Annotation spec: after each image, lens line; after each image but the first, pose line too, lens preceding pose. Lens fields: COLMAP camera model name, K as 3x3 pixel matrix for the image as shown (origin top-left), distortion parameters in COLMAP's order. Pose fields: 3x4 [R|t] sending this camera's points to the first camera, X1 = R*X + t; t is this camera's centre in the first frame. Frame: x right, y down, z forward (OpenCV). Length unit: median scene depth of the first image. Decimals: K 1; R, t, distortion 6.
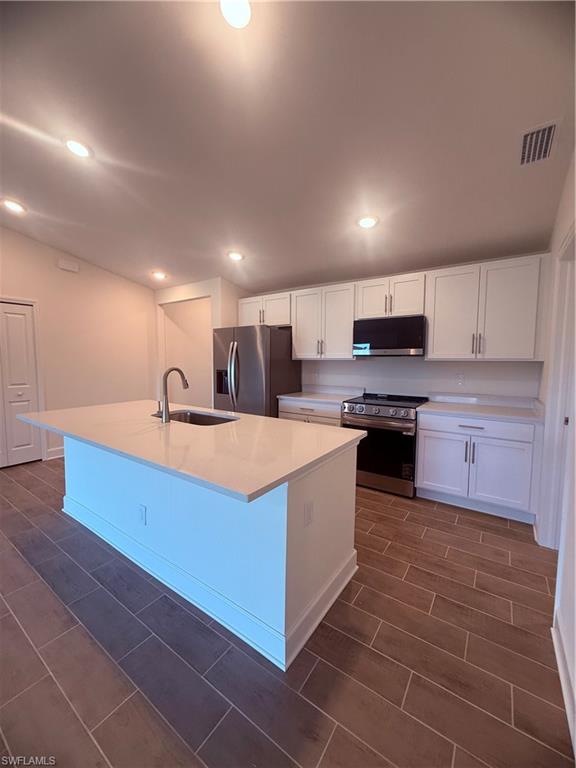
lens RADIAL K [[305.7, 0, 287.1], [0, 305.7, 382.3], [0, 0, 1]] dist [0.001690, -0.000167]
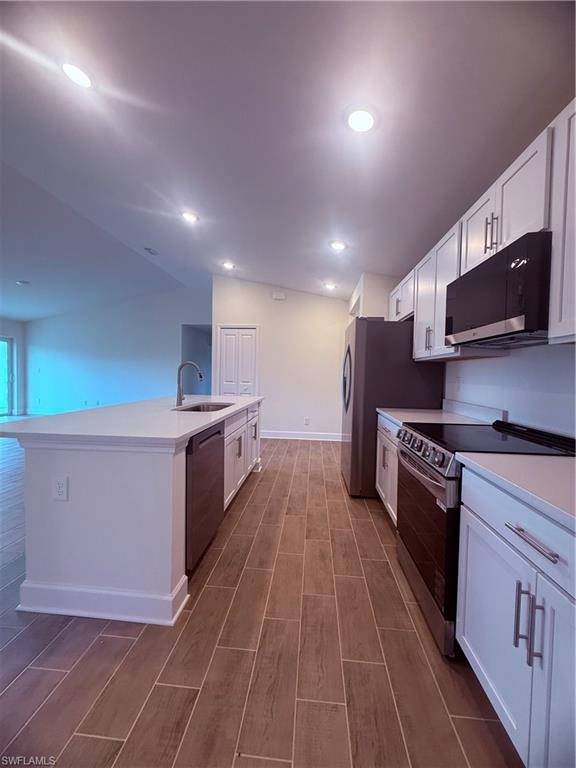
lens RADIAL K [[305.7, 0, 288.6], [0, 305.7, 382.5], [0, 0, 1]] dist [0.001690, -0.000167]
pose [[0.502937, 0.032098, -0.863727, 0.515971], [-0.085084, 0.996295, -0.012519, 0.009451], [0.860125, 0.079785, 0.503805, 0.434070]]
